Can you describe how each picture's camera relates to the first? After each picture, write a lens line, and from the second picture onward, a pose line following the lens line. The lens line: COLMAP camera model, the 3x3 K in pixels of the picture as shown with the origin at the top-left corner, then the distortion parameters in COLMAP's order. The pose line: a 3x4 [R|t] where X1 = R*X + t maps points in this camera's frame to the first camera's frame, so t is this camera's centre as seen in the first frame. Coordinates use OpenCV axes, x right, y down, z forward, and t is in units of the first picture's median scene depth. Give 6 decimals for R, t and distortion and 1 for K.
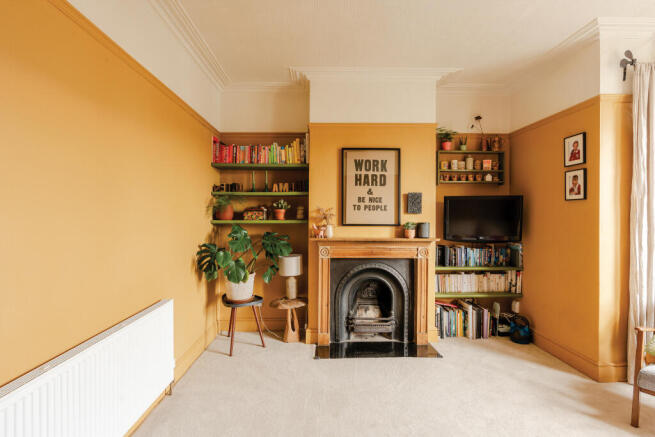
lens RADIAL K [[305.2, 0, 327.5], [0, 305.2, 218.5], [0, 0, 1]] dist [-0.003112, -0.000250]
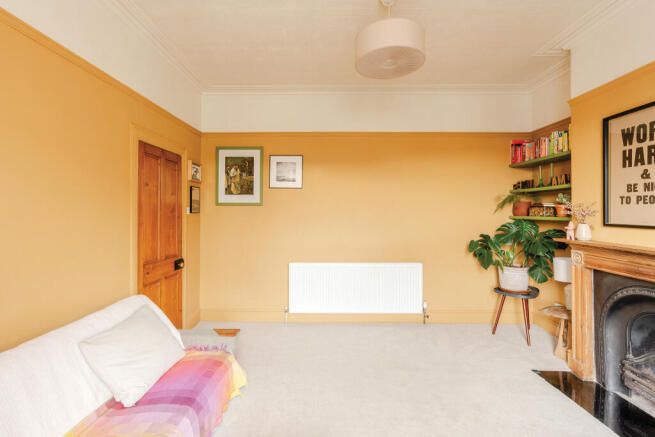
lens RADIAL K [[299.3, 0, 329.3], [0, 299.3, 213.0], [0, 0, 1]] dist [-0.000572, 0.000615]
pose [[0.000681, 0.007436, -0.999972, 0.755283], [-0.009399, 0.999928, 0.007430, -0.006357], [0.999956, 0.009394, 0.000751, 0.349019]]
